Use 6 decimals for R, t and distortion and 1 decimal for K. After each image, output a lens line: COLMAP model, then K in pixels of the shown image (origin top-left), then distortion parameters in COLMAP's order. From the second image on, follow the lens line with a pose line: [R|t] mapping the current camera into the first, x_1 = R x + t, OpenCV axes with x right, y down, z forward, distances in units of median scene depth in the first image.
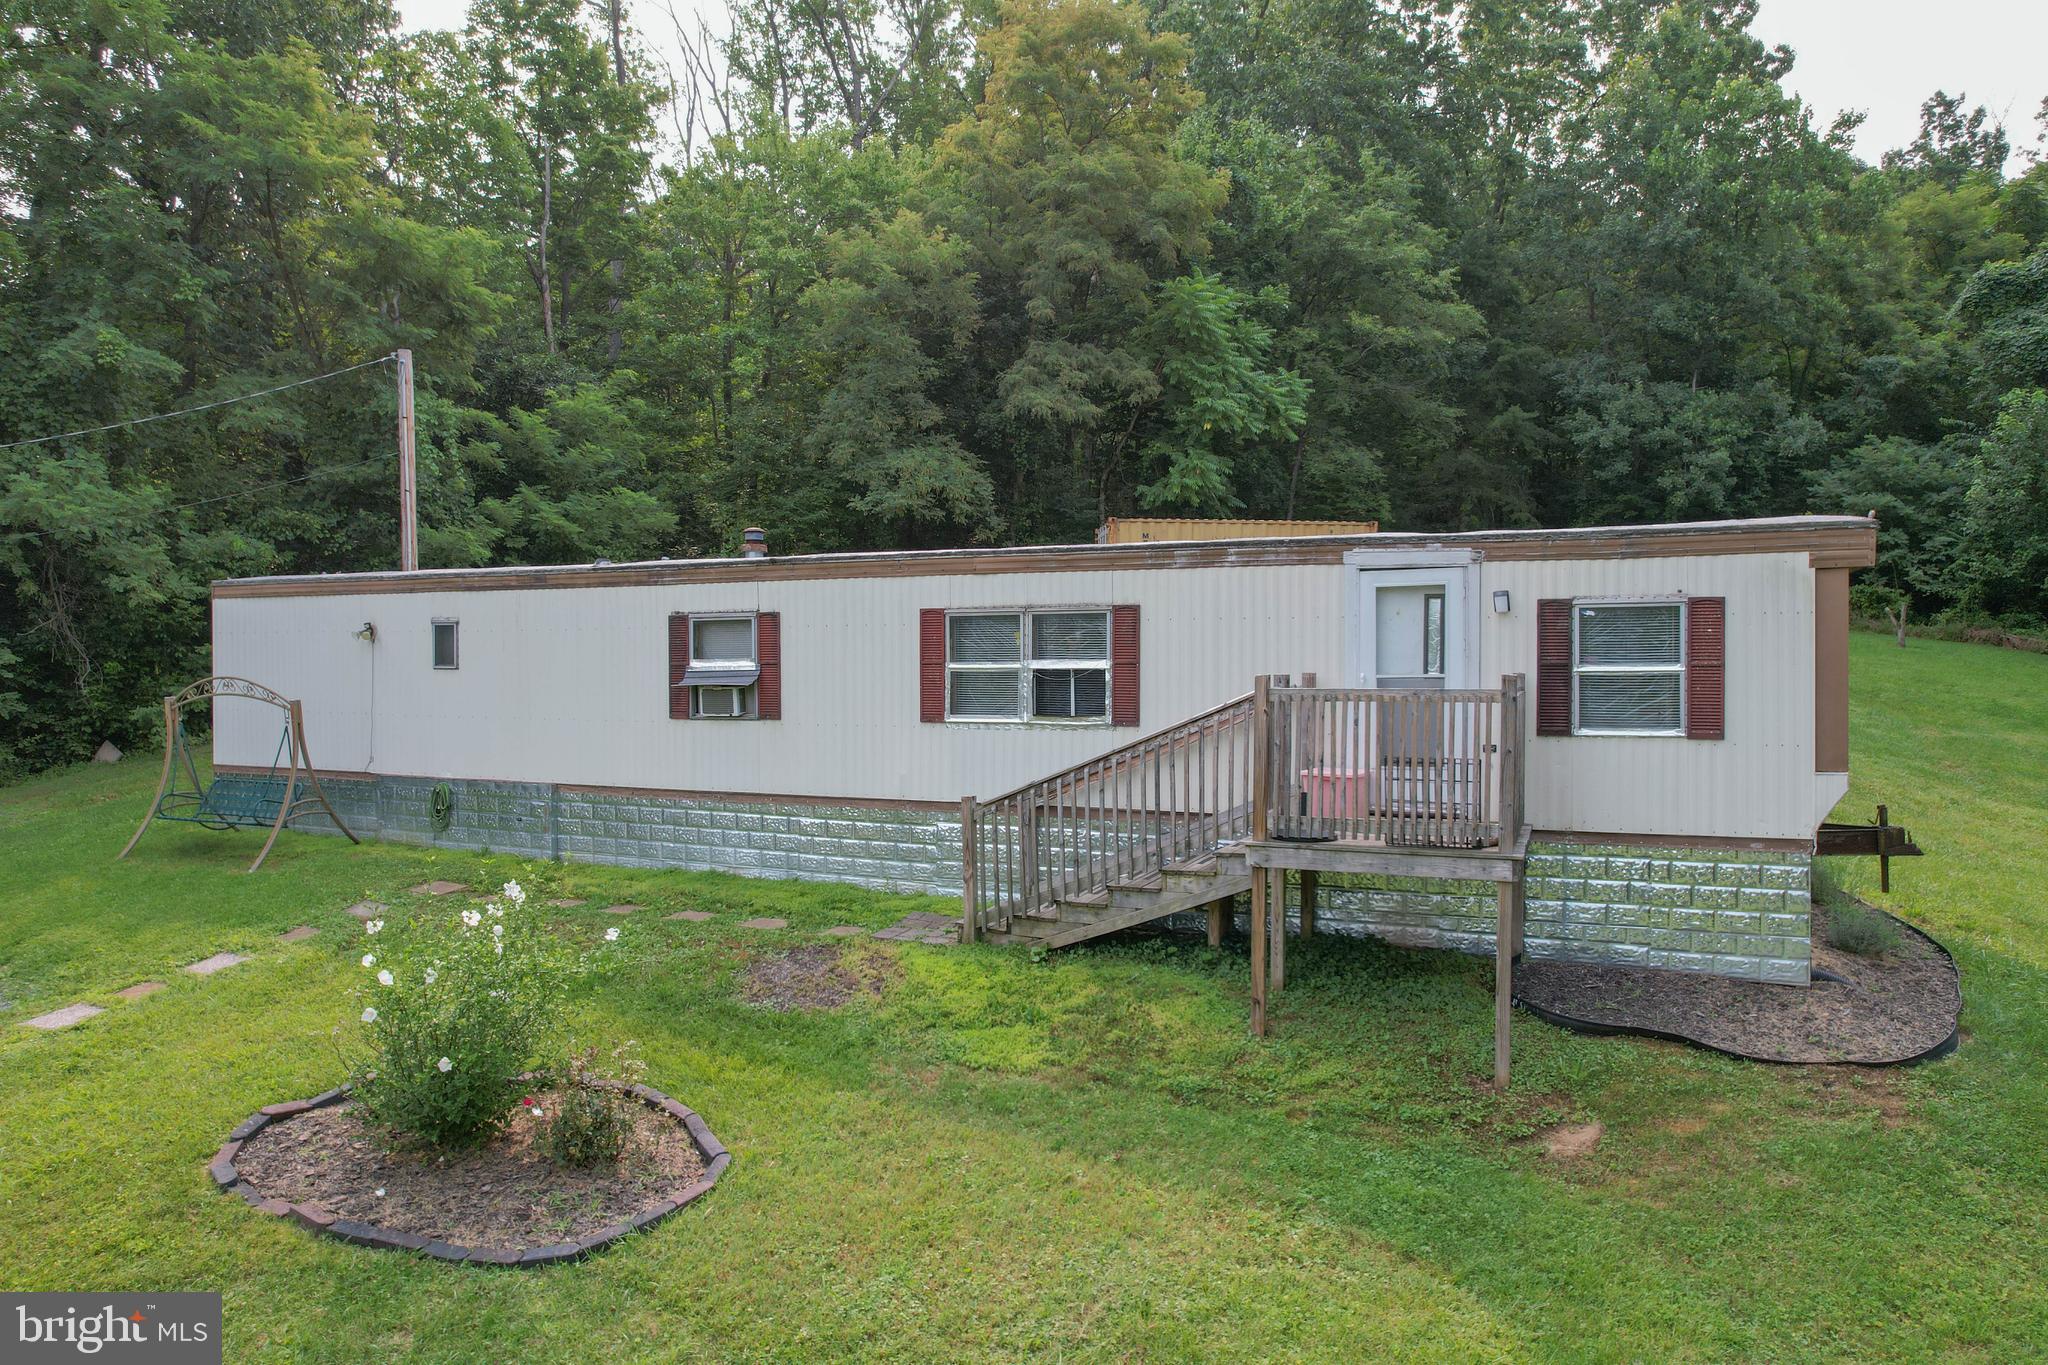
lens RADIAL K [[1307.8, 0, 1028.2], [0, 1307.8, 678.7], [0, 0, 1]] dist [-0.071345, 0.062609]
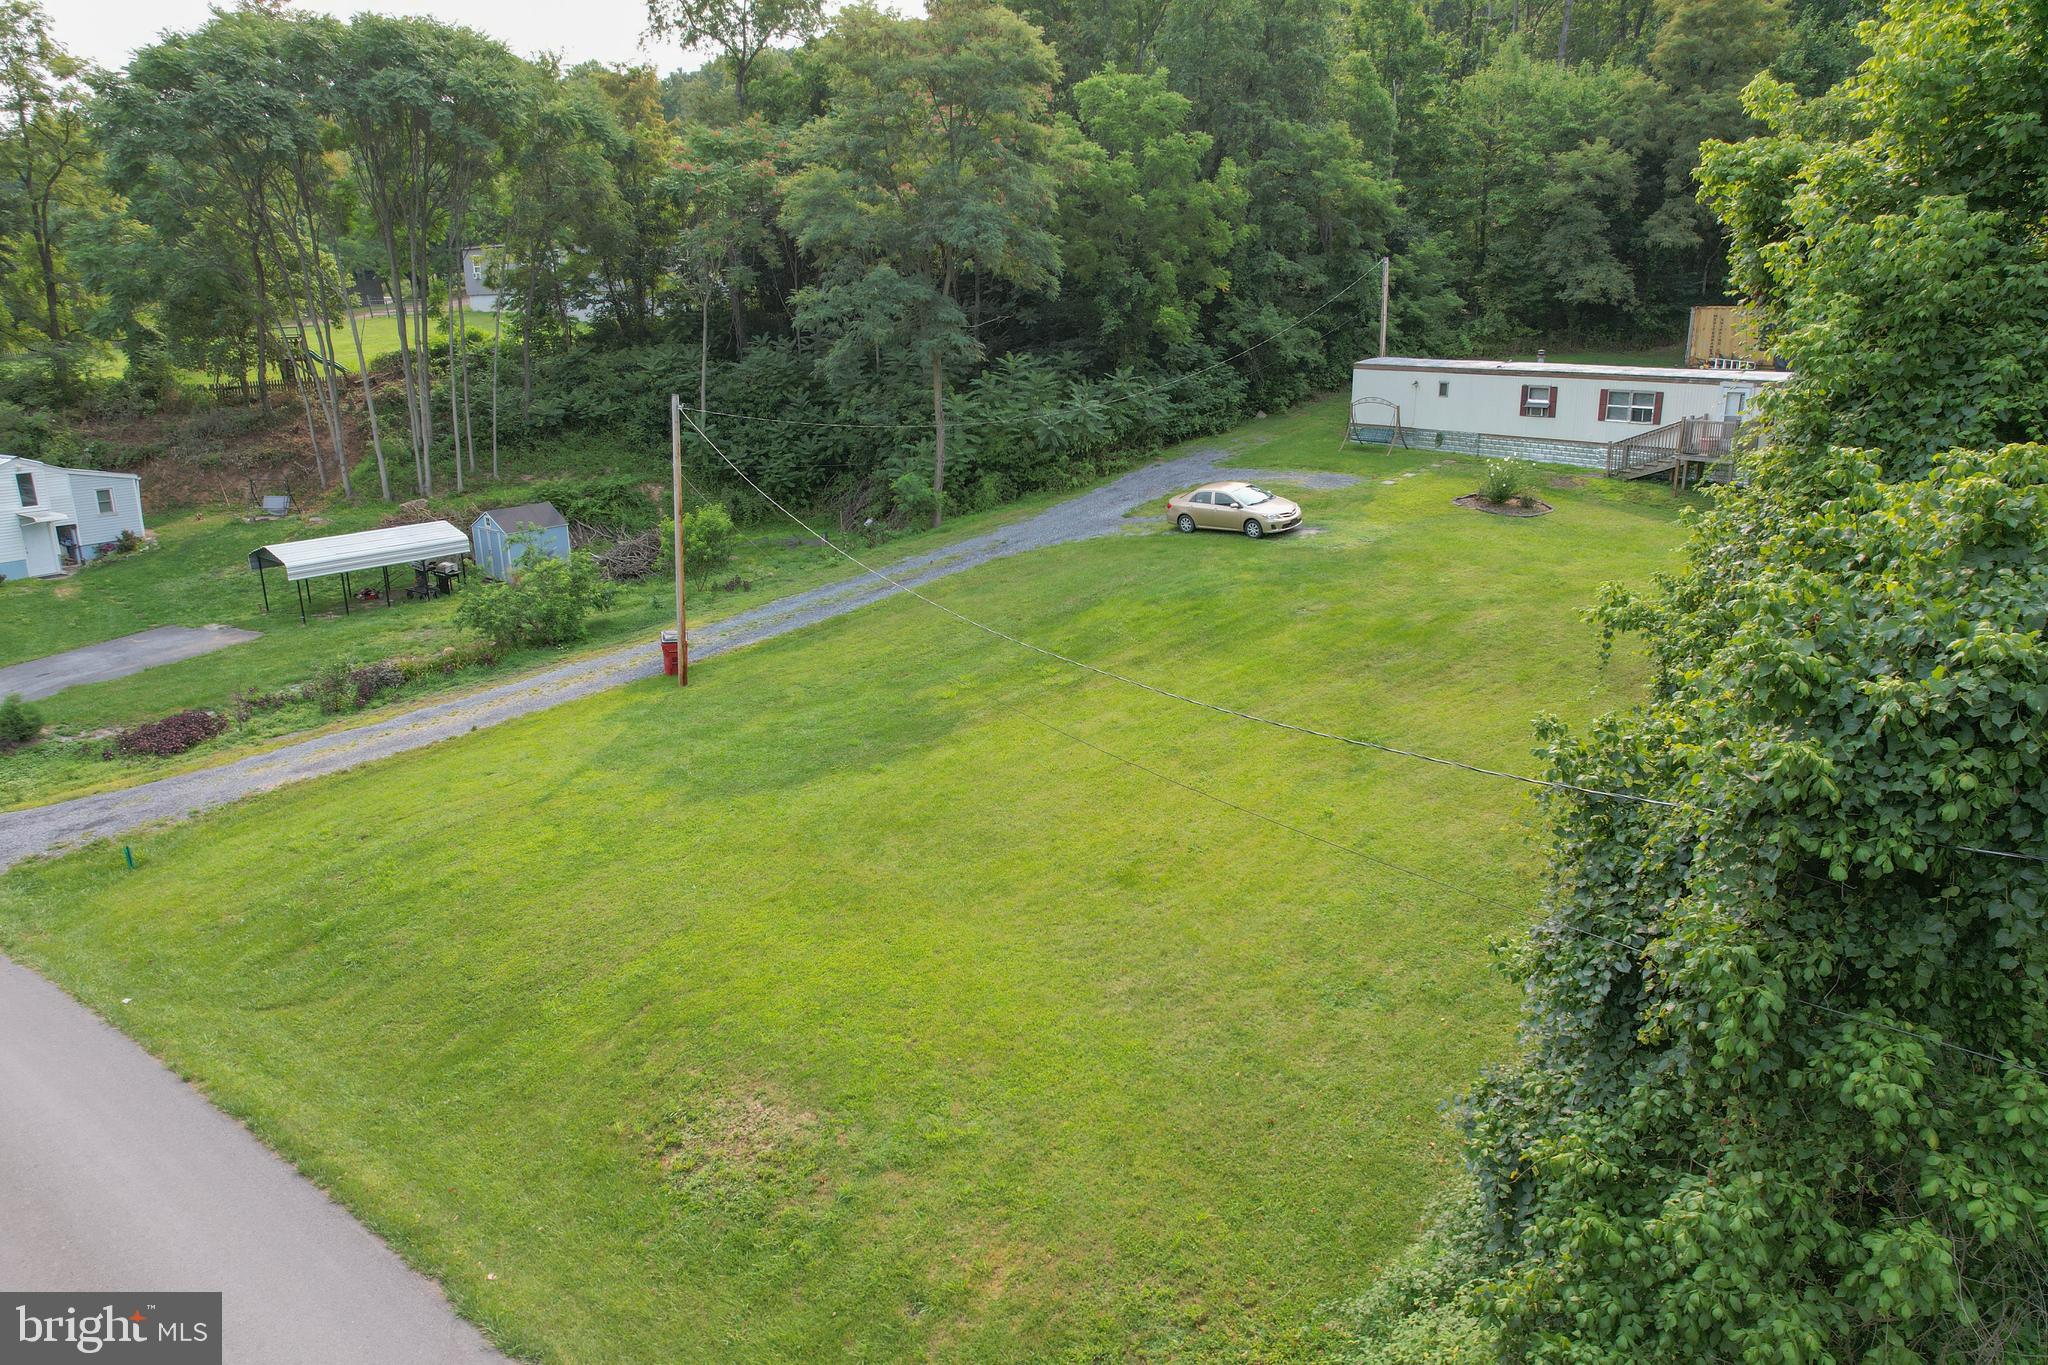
lens RADIAL K [[1307.8, 0, 1028.2], [0, 1307.8, 678.7], [0, 0, 1]] dist [-0.071345, 0.062609]
pose [[0.899895, 0.113945, -0.420959, 0.080342], [0.001404, 0.964502, 0.264073, -0.212379], [0.436105, -0.238229, 0.867790, -2.818645]]
